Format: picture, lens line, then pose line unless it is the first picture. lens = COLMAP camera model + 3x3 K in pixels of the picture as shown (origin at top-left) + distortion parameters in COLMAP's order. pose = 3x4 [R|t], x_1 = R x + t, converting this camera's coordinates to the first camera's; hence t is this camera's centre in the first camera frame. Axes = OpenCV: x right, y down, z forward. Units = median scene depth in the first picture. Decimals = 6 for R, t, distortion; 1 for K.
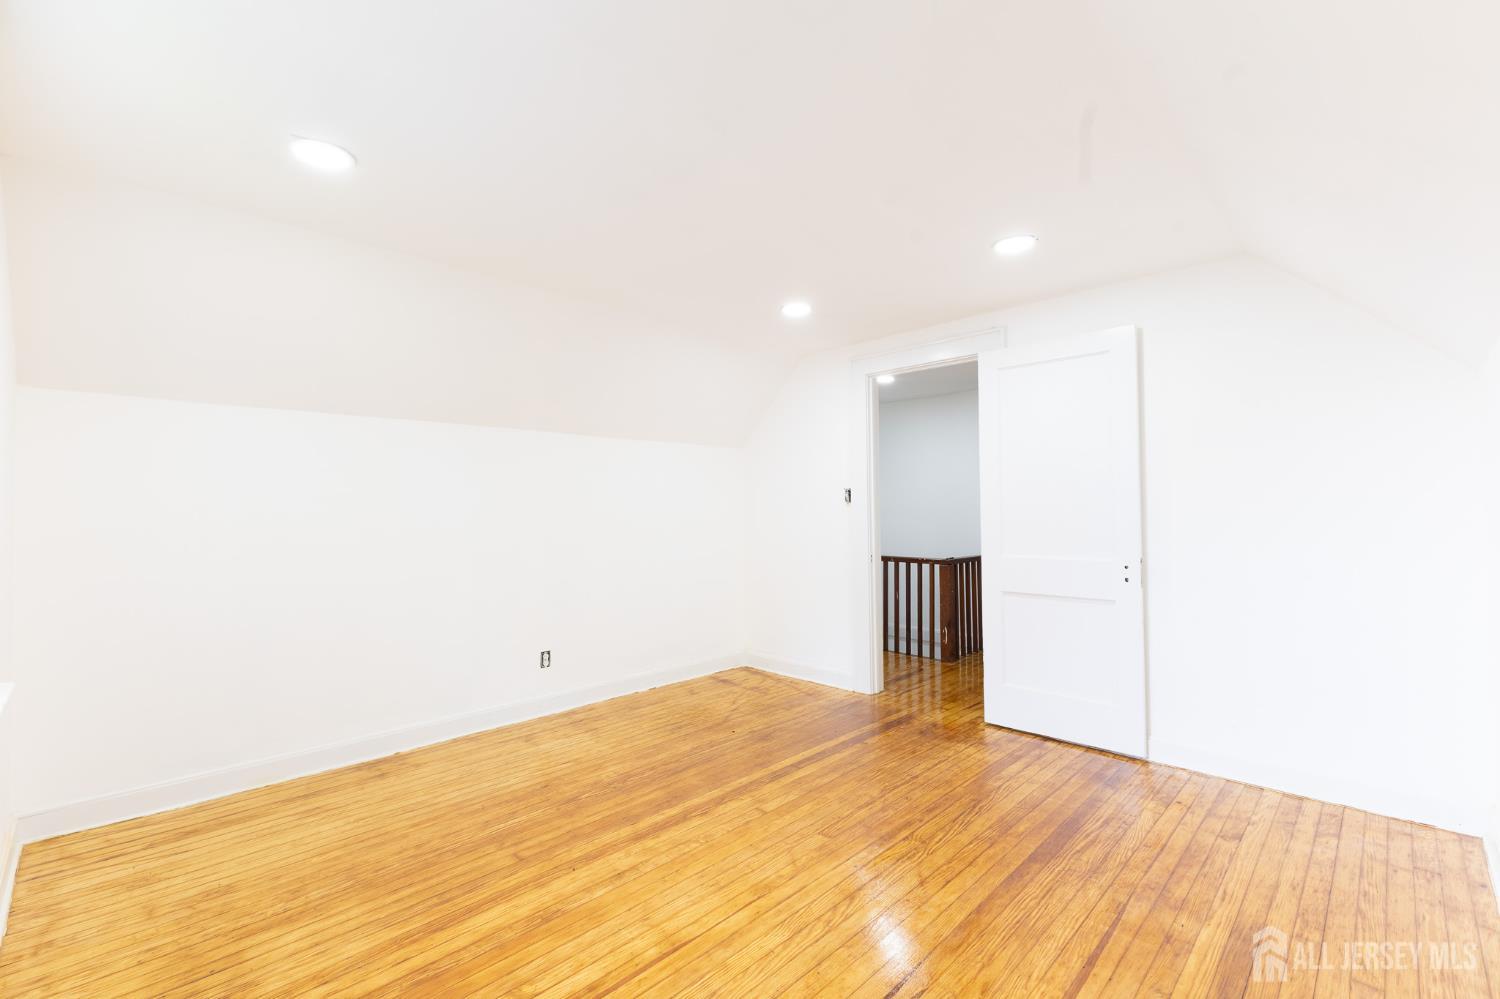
lens RADIAL K [[644.9, 0, 751.2], [0, 644.9, 497.6], [0, 0, 1]] dist [0.008975, -0.001205]
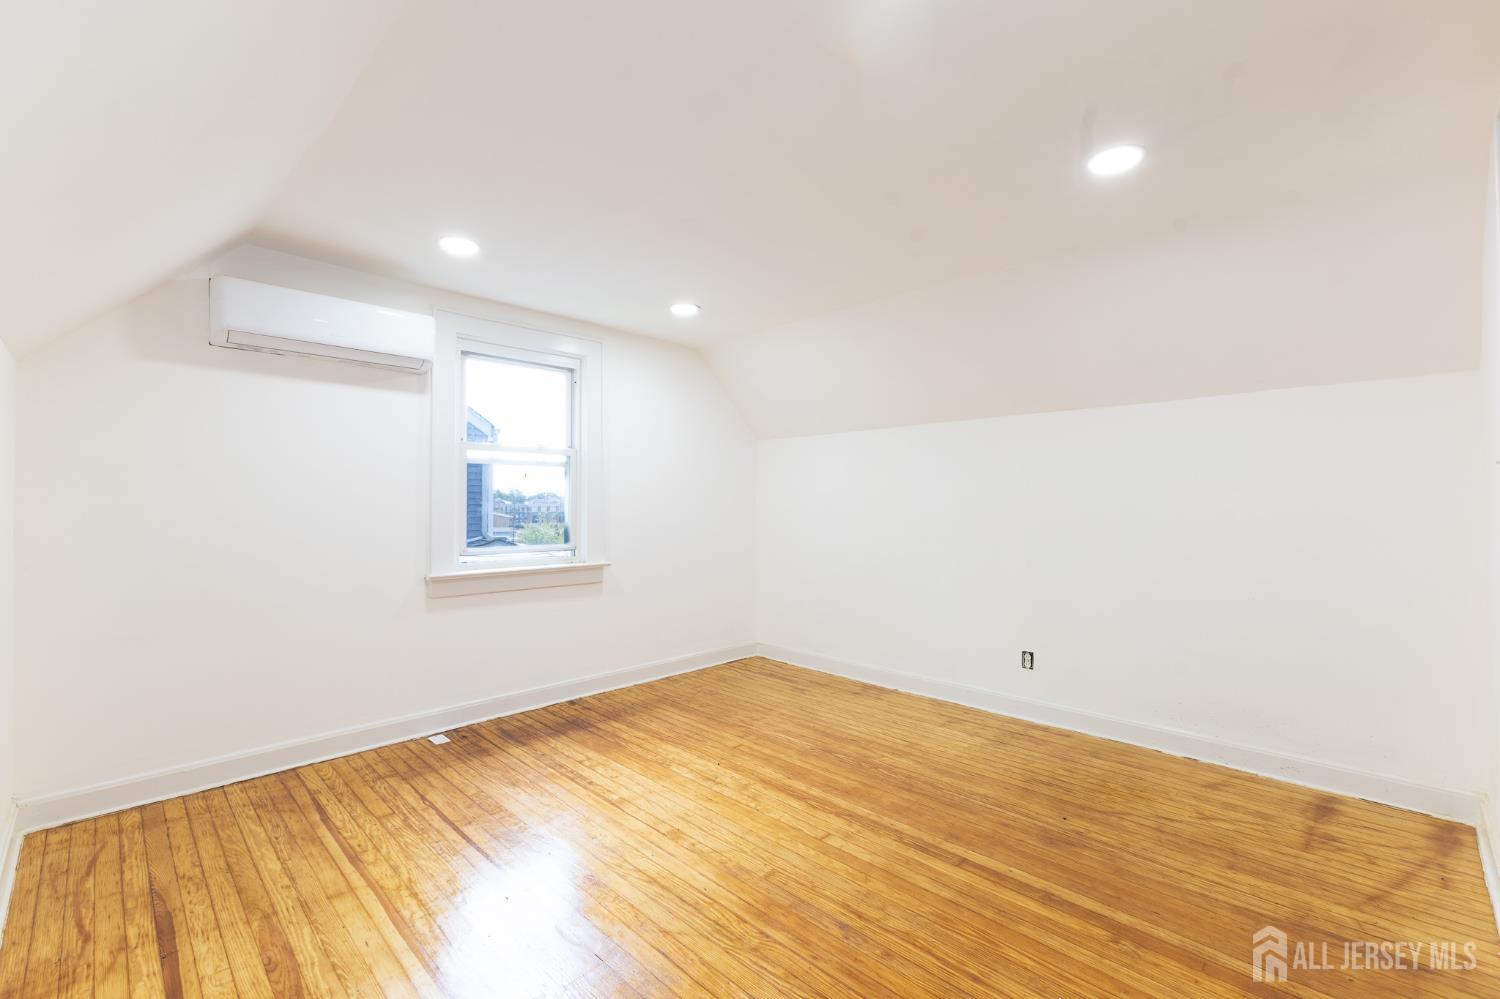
lens RADIAL K [[644.9, 0, 749.8], [0, 644.9, 501.3], [0, 0, 1]] dist [0.008975, -0.001205]
pose [[-0.000866, 0.007423, -0.999972, 0.871092], [0.020222, 0.999768, 0.007404, 0.010450], [0.999795, -0.020215, -0.001016, 0.869416]]
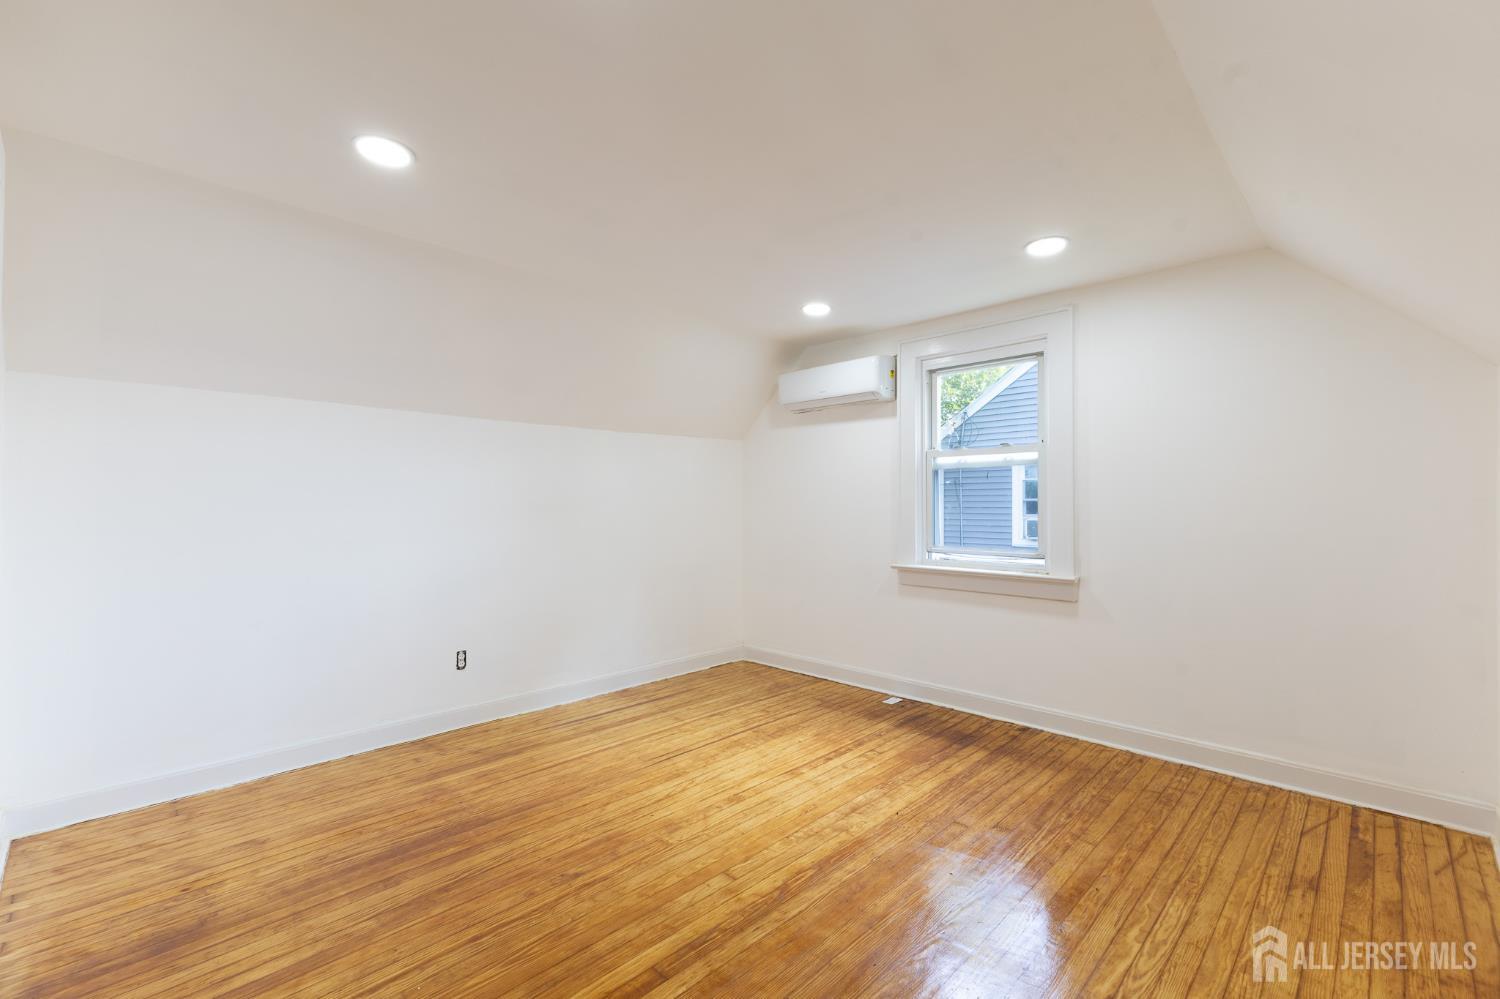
lens RADIAL K [[644.9, 0, 752.3], [0, 644.9, 499.7], [0, 0, 1]] dist [0.008975, -0.001205]
pose [[-0.999923, 0.011836, -0.003711, -0.014889], [0.011941, 0.999486, -0.029750, 0.037963], [0.003357, -0.029792, -0.999550, 1.746994]]
